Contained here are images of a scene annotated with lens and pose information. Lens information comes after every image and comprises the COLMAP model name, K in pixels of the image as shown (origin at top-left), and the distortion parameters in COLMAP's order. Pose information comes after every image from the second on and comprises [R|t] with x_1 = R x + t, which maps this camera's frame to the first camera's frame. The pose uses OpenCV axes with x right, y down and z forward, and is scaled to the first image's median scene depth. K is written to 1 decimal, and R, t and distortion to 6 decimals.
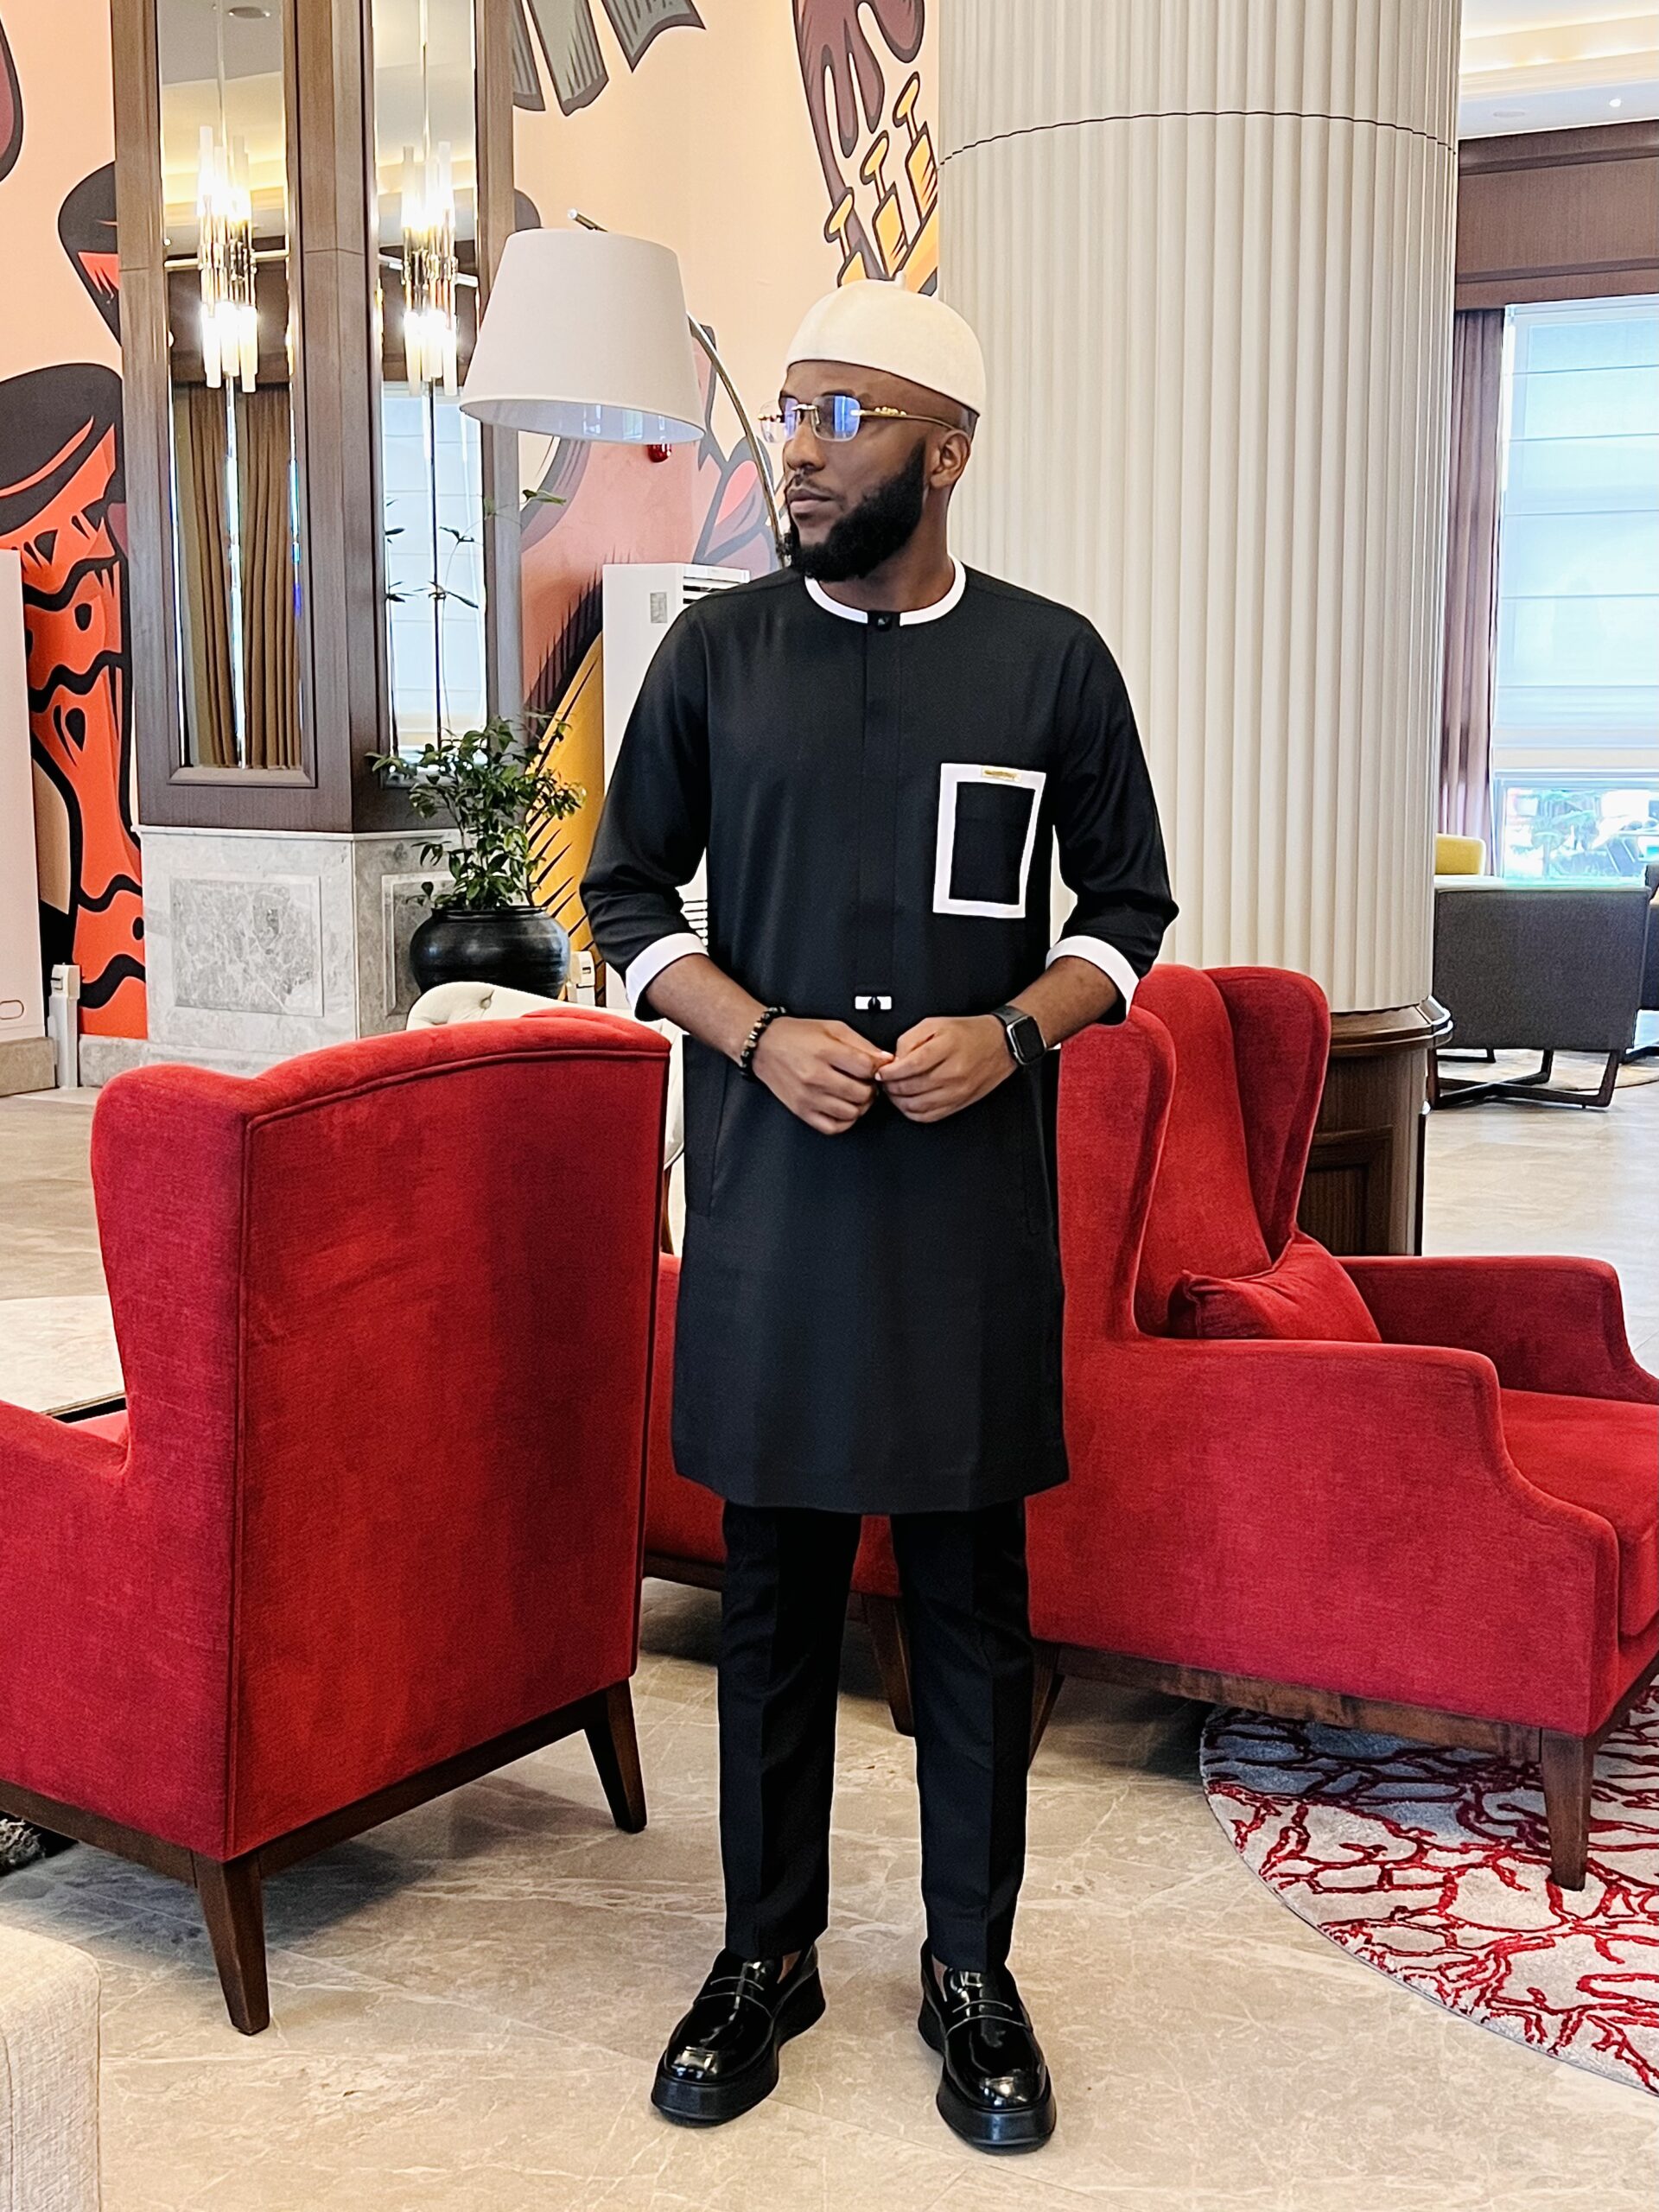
lens RADIAL K [[2606.0, 0, 835.0], [0, 2606.0, 1091.9], [0, 0, 1]] dist [0.112804, -0.295776]
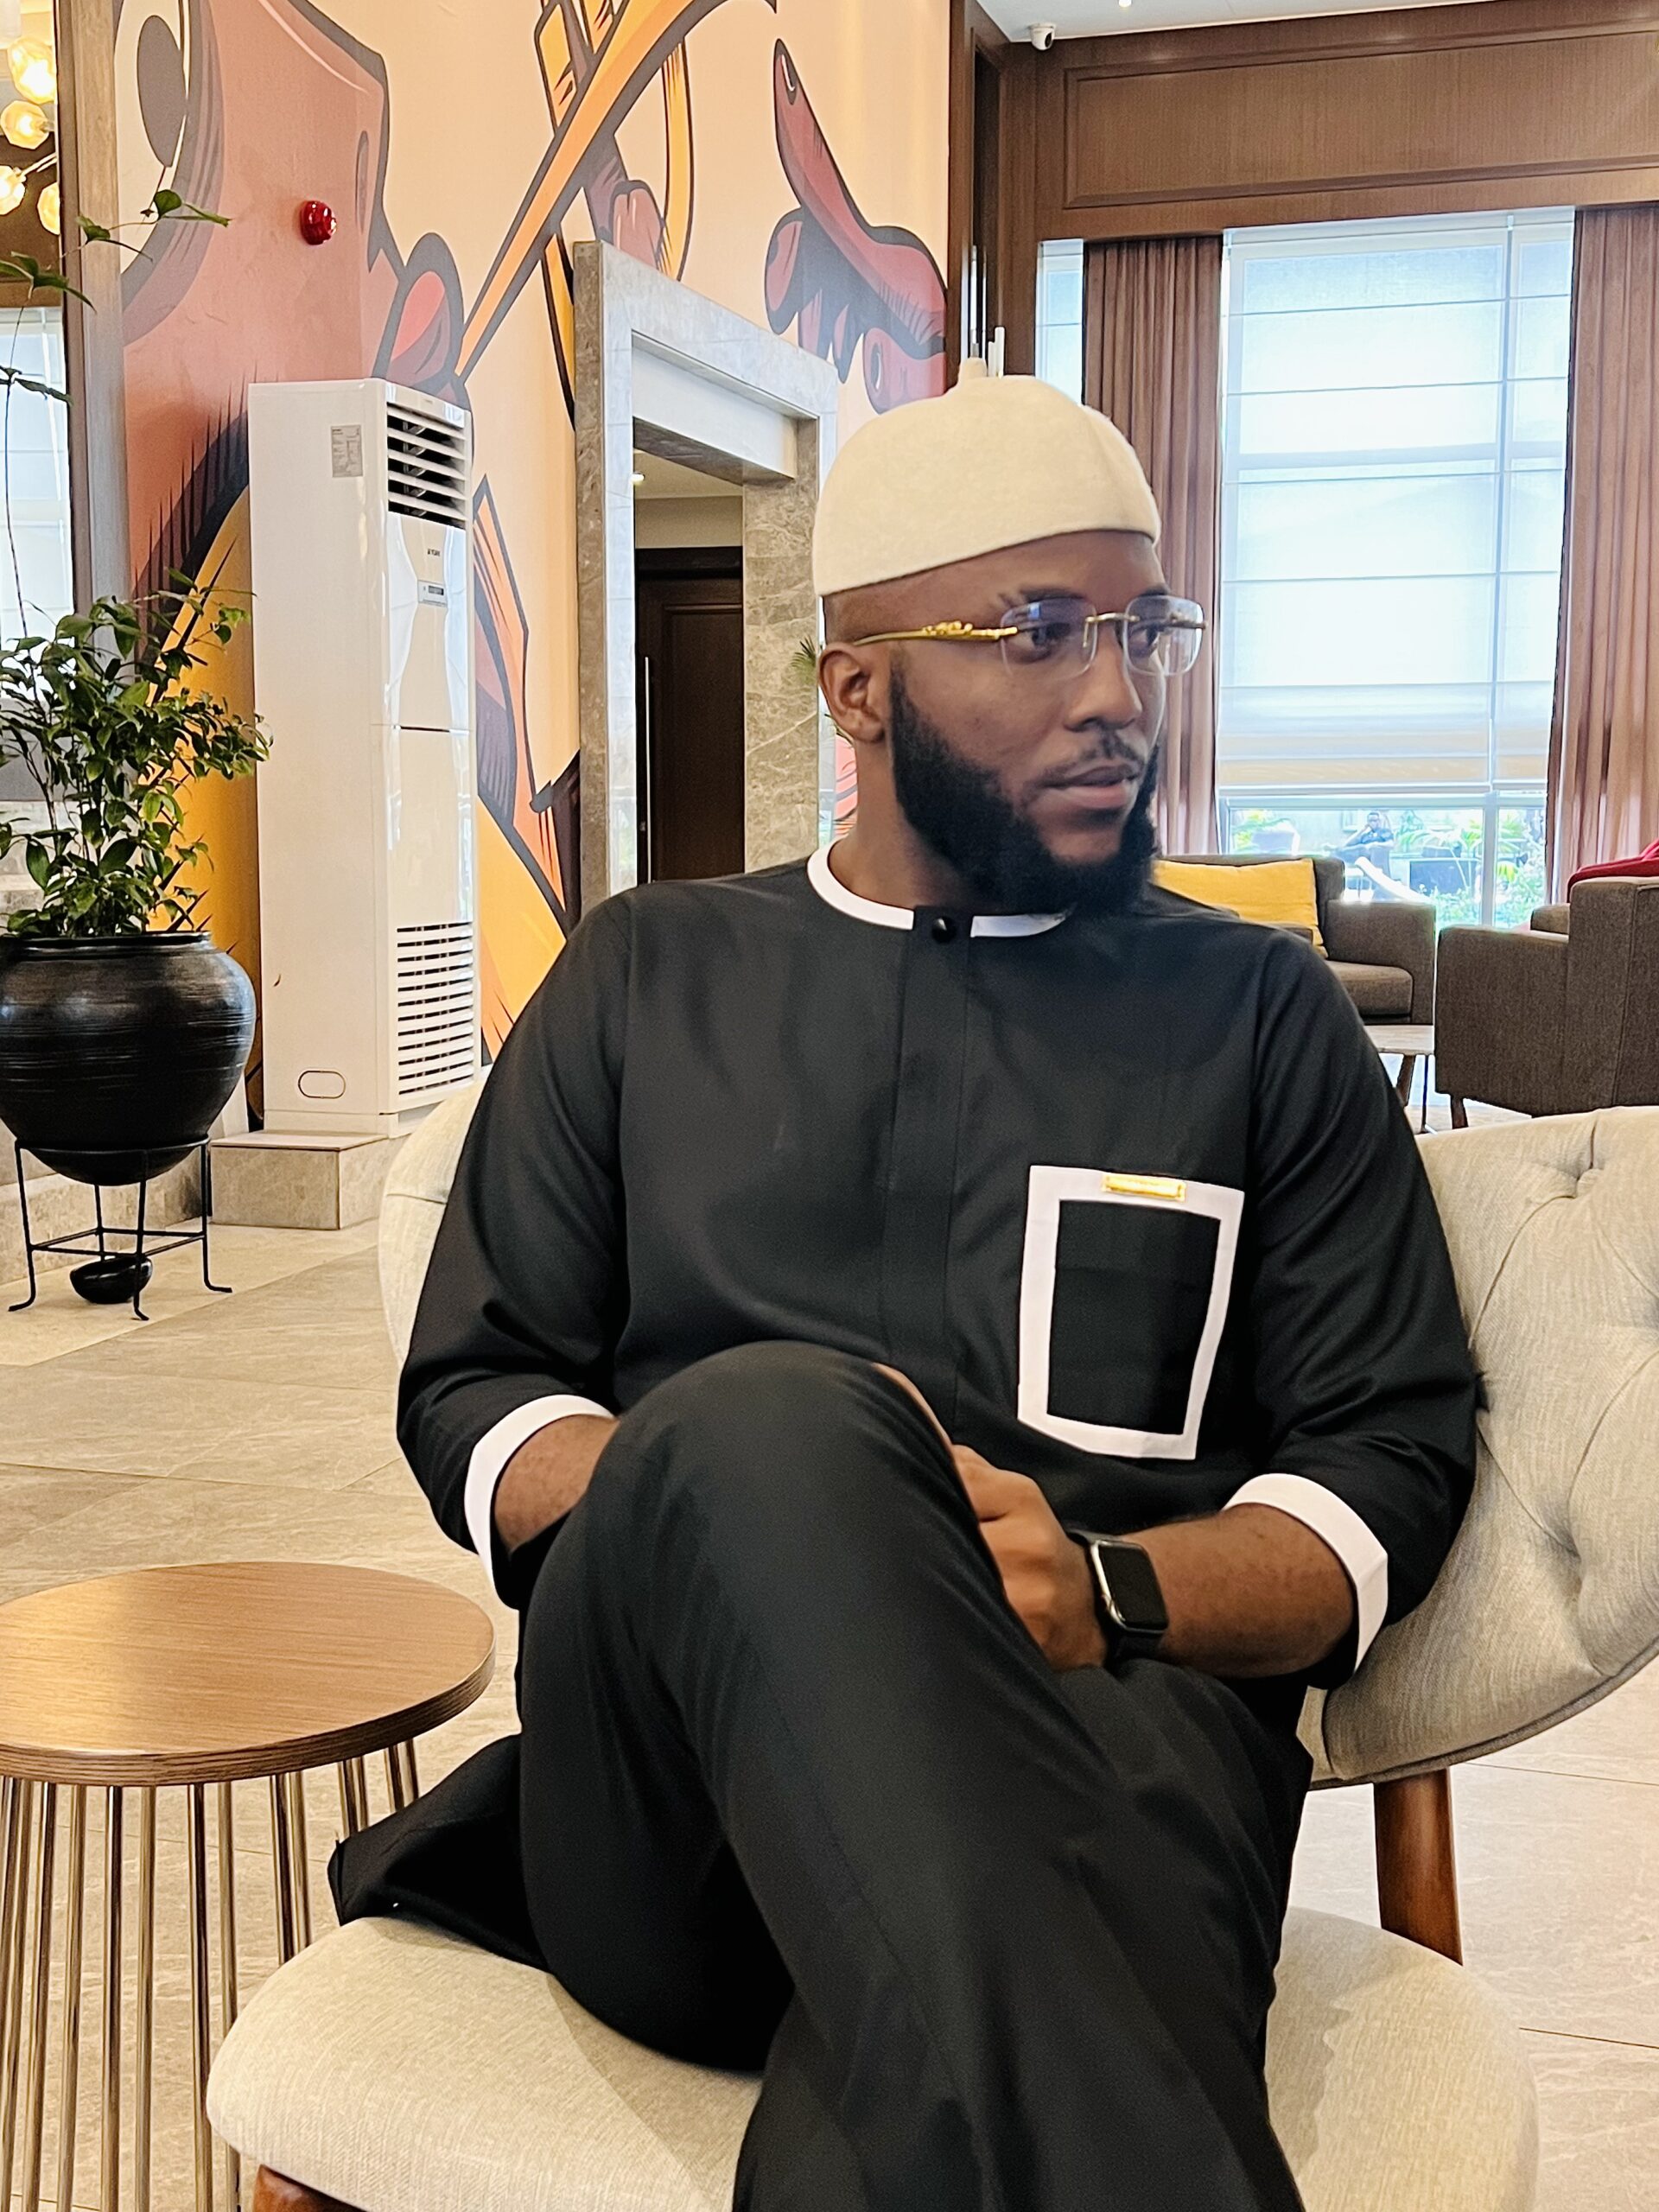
lens RADIAL K [[2606.0, 0, 835.0], [0, 2606.0, 1091.9], [0, 0, 1]] dist [0.112804, -0.295776]
pose [[0.977438, -0.025826, 0.209636, -0.099354], [0.030978, 0.999293, -0.021326, -0.019982], [-0.208937, 0.027339, 0.977547, 0.421541]]
